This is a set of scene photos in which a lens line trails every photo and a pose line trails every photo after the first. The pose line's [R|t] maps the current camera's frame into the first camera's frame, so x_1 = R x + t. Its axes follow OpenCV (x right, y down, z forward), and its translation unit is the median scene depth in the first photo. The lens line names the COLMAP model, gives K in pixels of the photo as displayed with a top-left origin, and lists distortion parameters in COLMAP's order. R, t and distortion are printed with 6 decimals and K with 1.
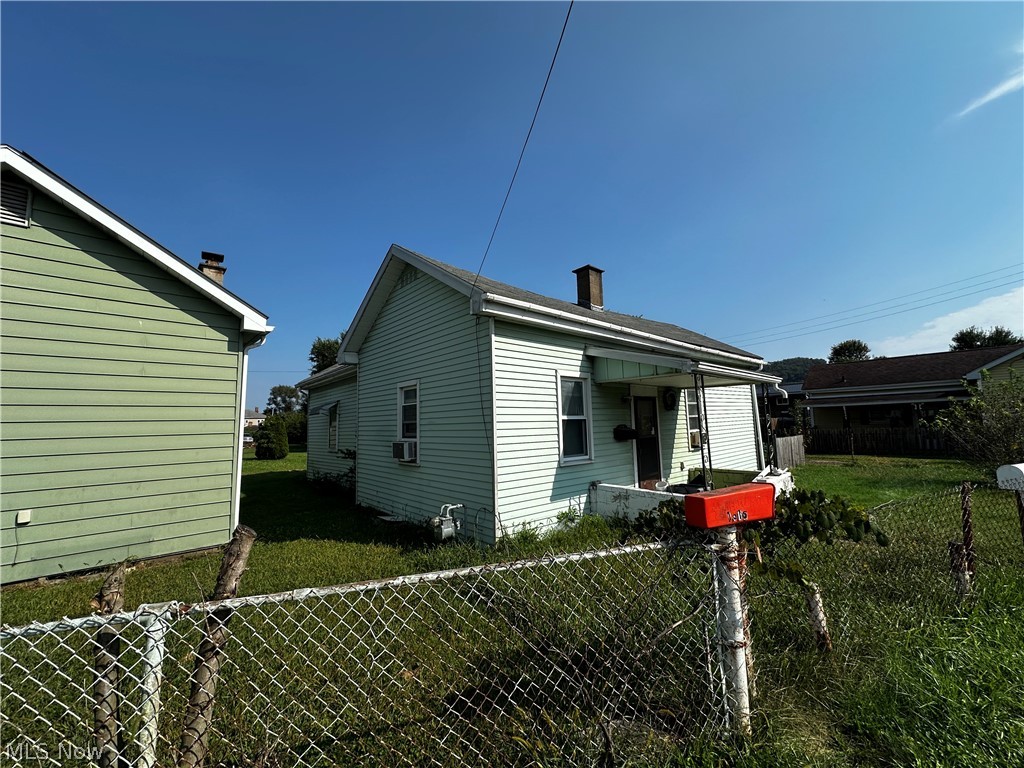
lens RADIAL K [[407.9, 0, 514.8], [0, 407.9, 382.0], [0, 0, 1]] dist [-0.005923, -0.000205]
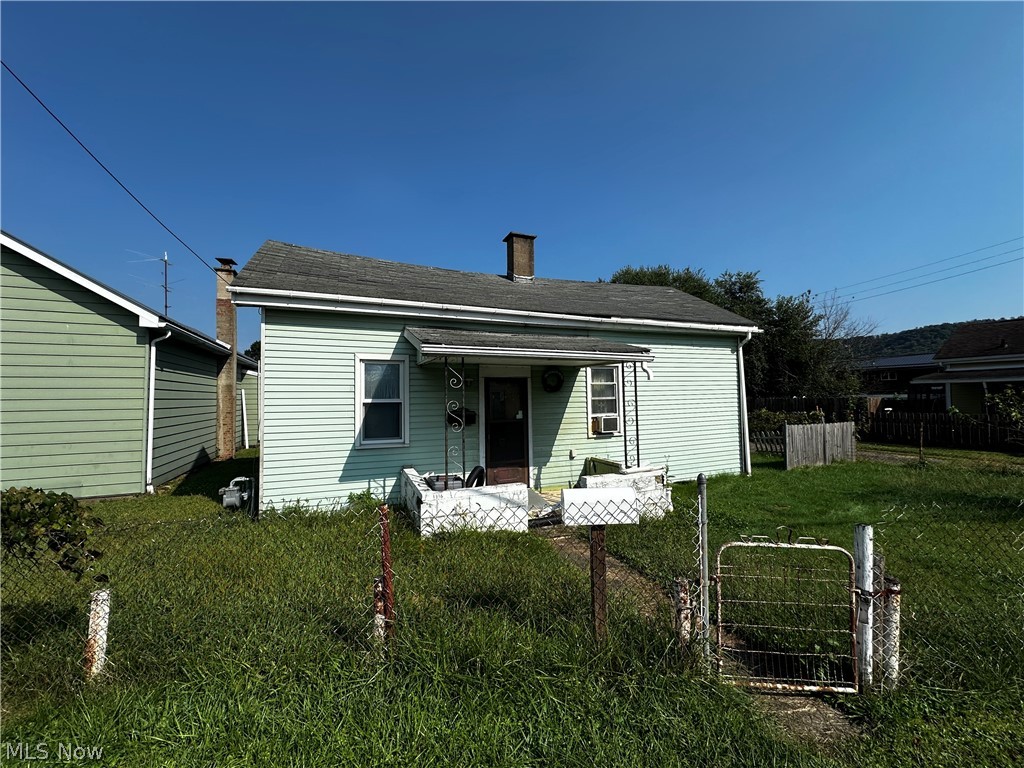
lens RADIAL K [[407.9, 0, 514.8], [0, 407.9, 382.0], [0, 0, 1]] dist [-0.005923, -0.000205]
pose [[0.945534, 0.002667, -0.325512, 0.758863], [0.020454, 0.997504, 0.067587, -0.018568], [0.324879, -0.070564, 0.943119, 0.168765]]
